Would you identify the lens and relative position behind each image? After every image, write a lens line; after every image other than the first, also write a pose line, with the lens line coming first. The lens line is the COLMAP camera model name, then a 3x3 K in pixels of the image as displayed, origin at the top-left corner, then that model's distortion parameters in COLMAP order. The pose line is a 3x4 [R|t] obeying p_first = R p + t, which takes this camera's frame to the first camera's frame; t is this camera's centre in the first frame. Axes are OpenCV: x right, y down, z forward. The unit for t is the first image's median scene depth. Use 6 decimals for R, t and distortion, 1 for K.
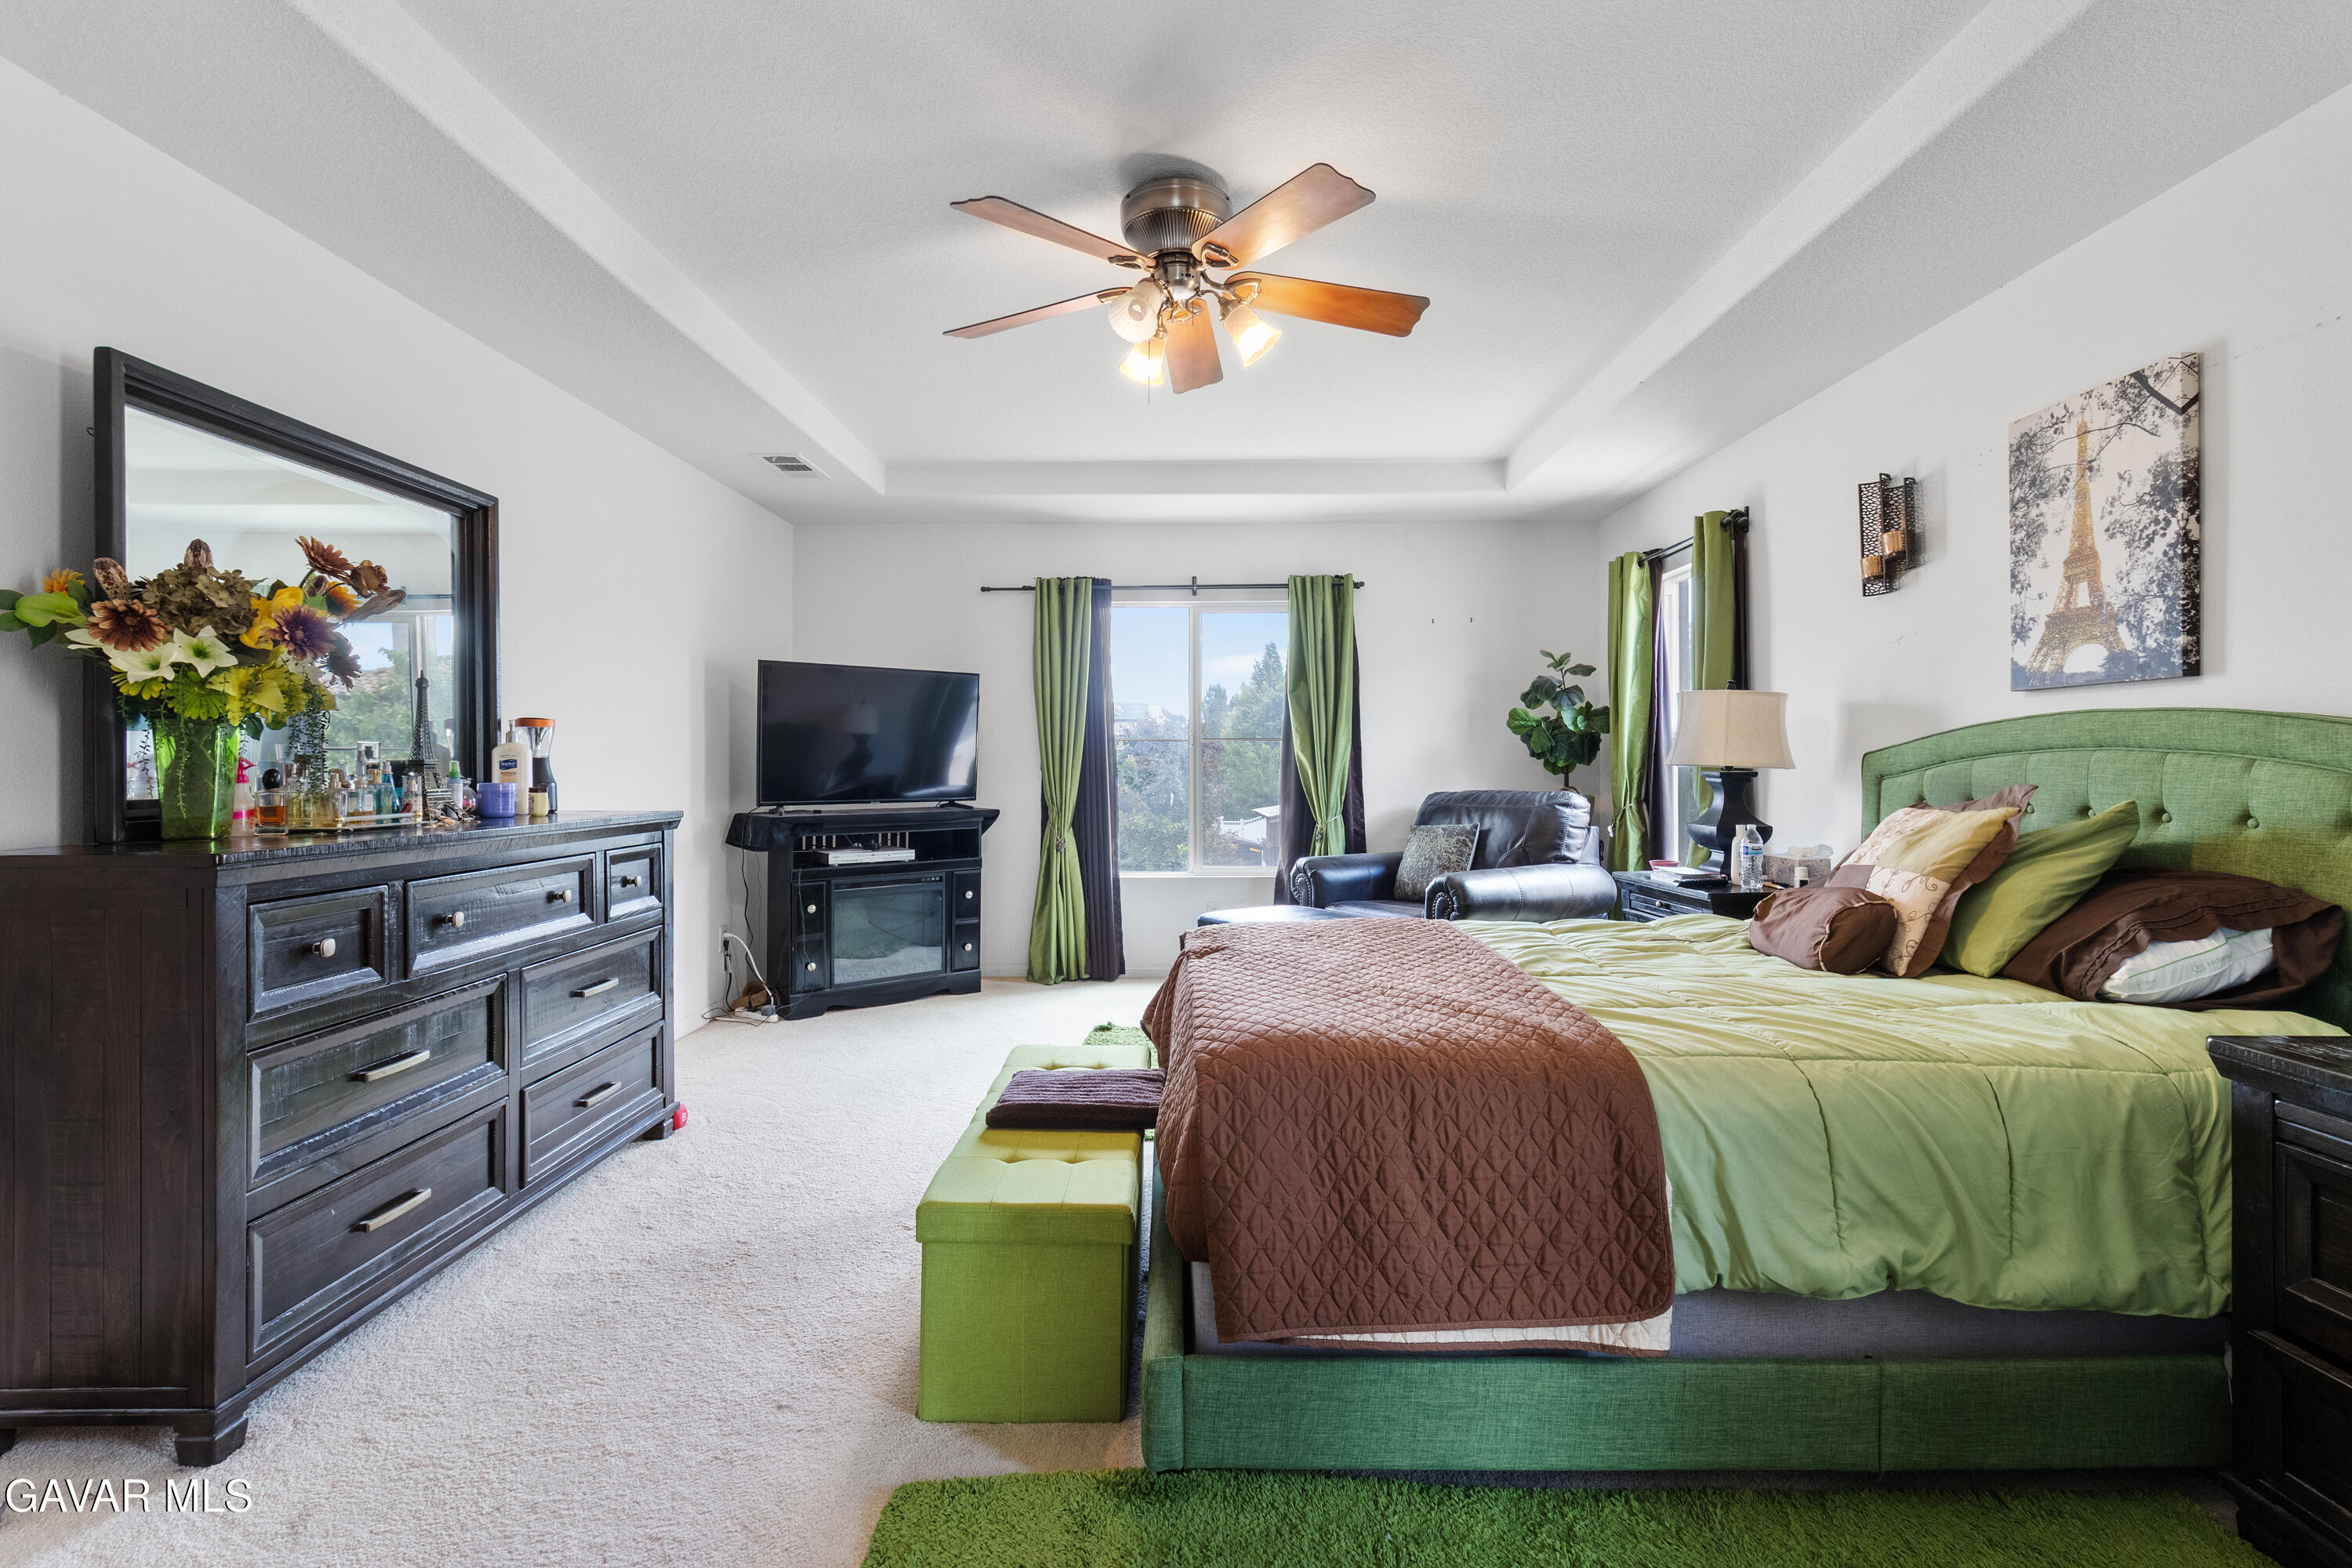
lens RADIAL K [[1087.0, 0, 1174.7], [0, 1087.0, 769.1], [0, 0, 1]] dist [-0.000400, 0.000117]
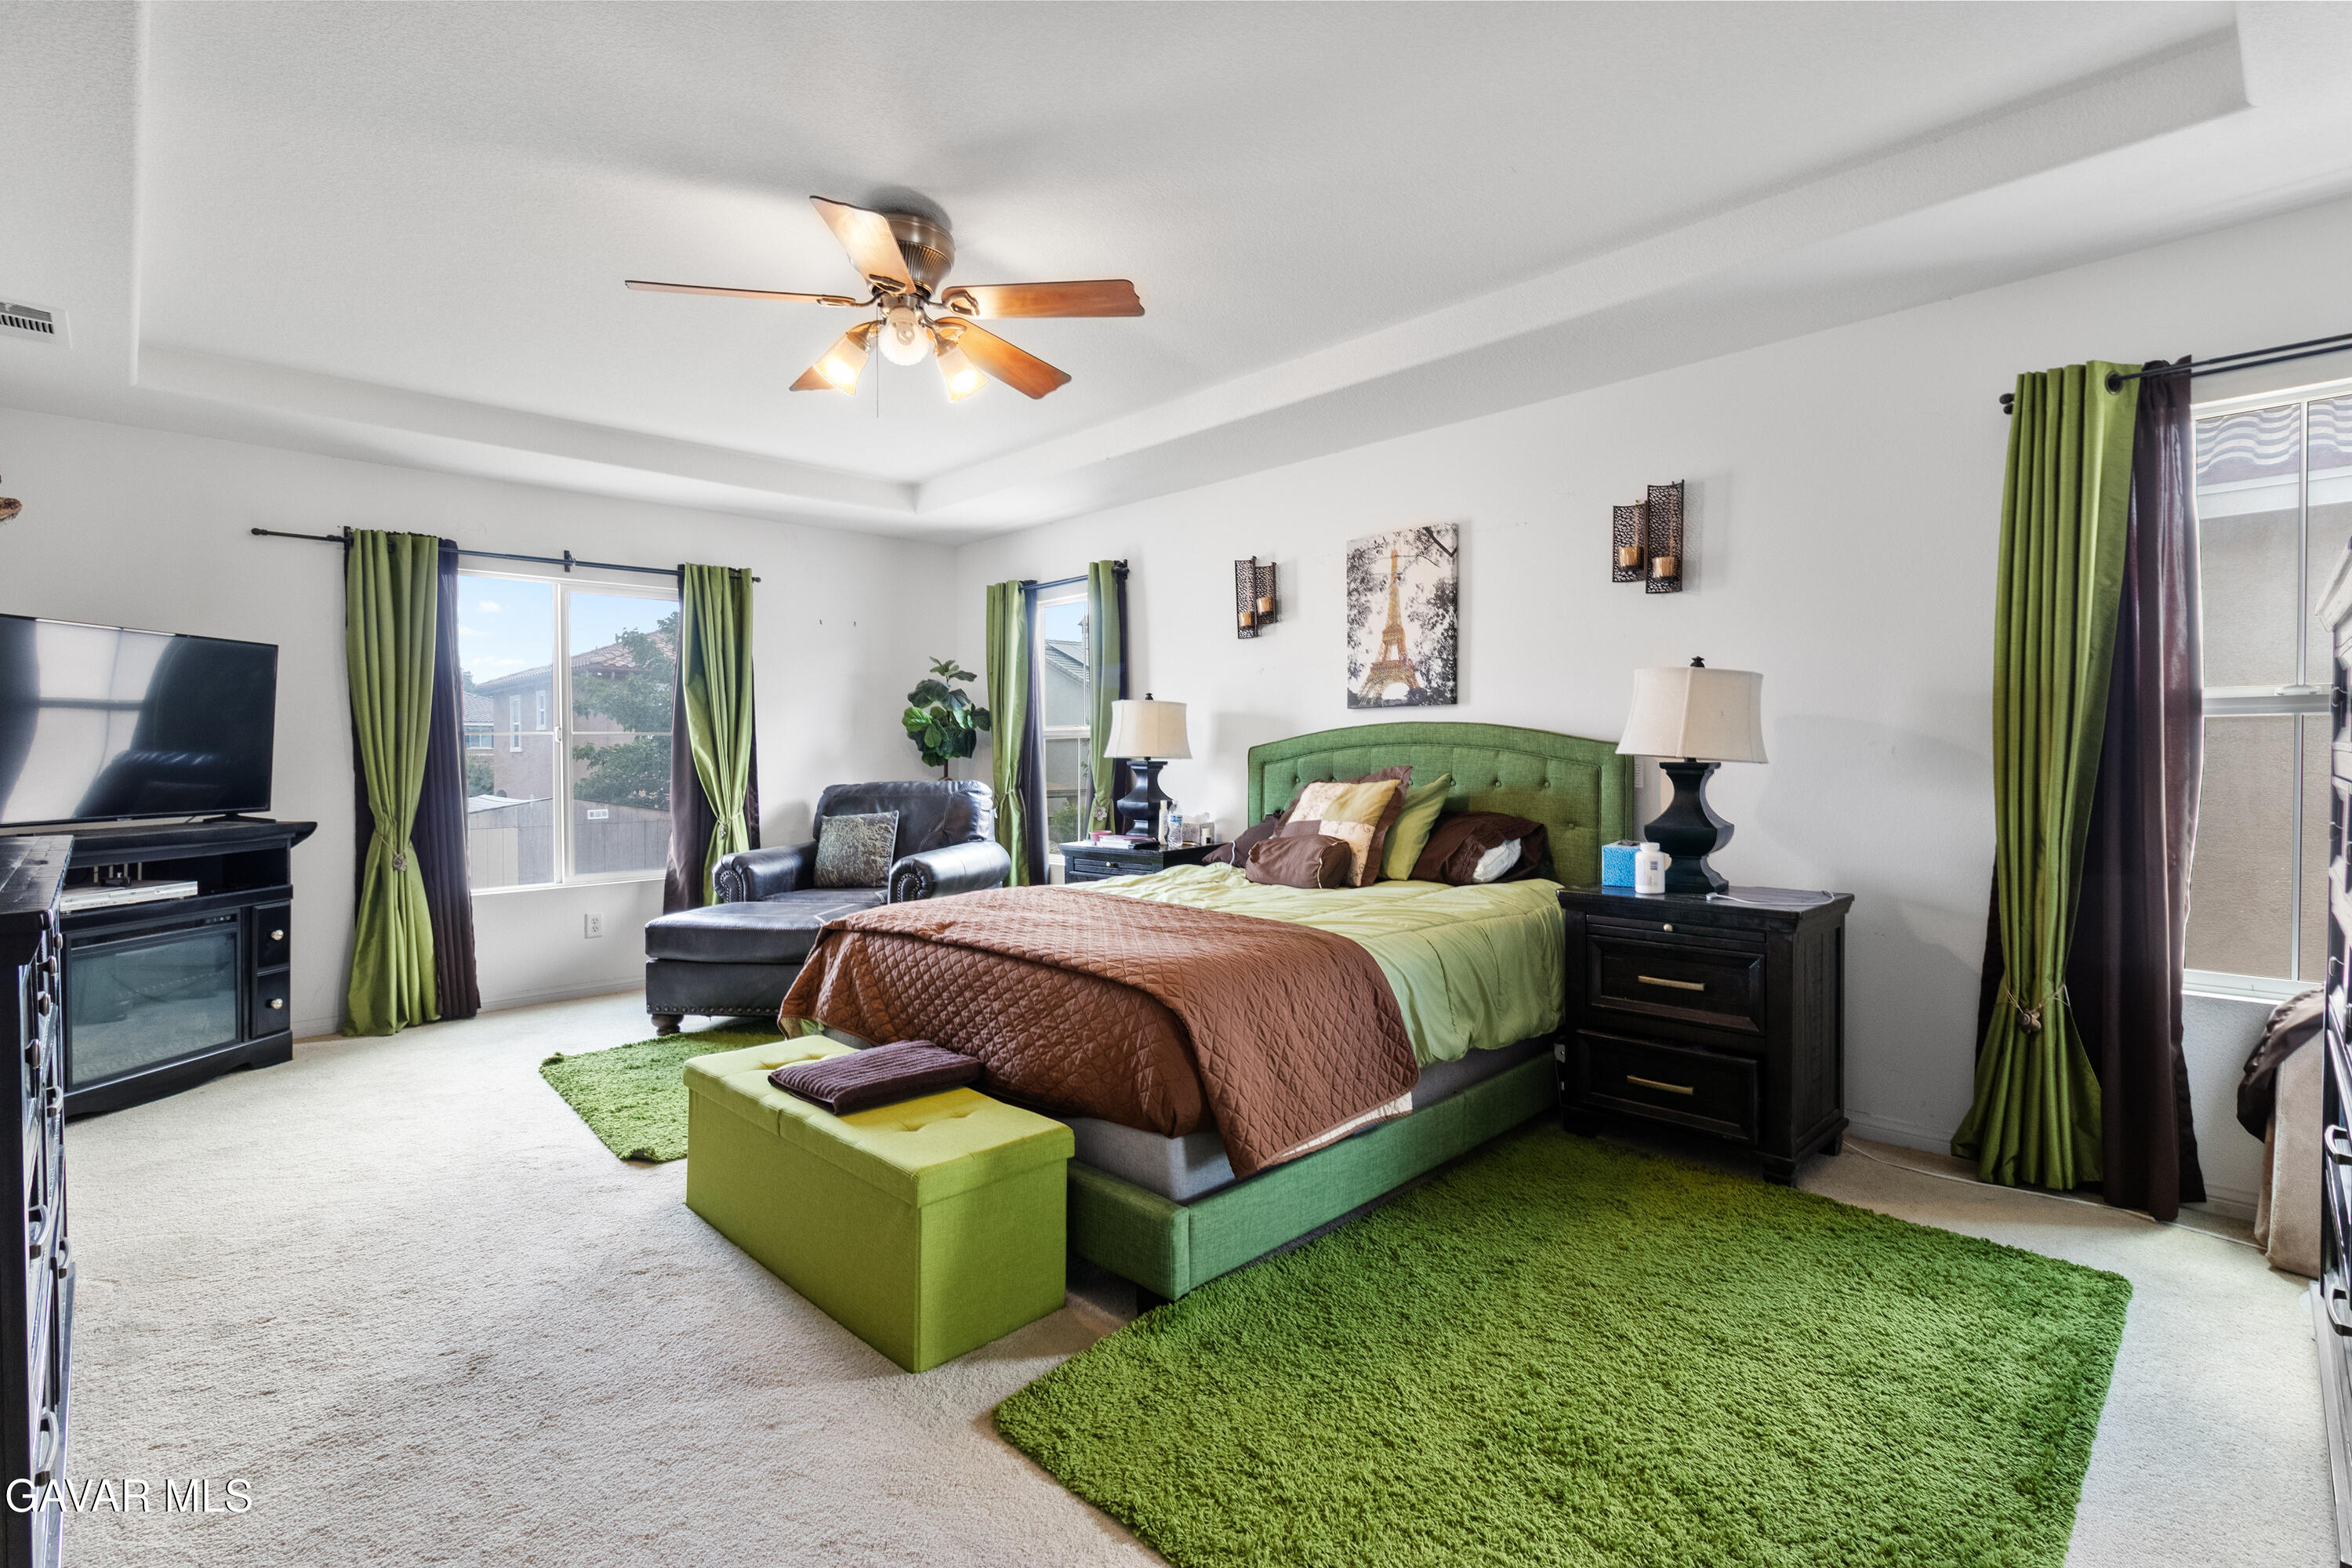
lens RADIAL K [[1087.0, 0, 1146.1], [0, 1087.0, 780.7], [0, 0, 1]] dist [-0.000400, 0.000117]
pose [[0.717167, -0.022917, 0.696524, -0.576955], [0.011803, 0.999715, 0.020740, -0.002205], [-0.696801, -0.006653, 0.717233, 0.058139]]
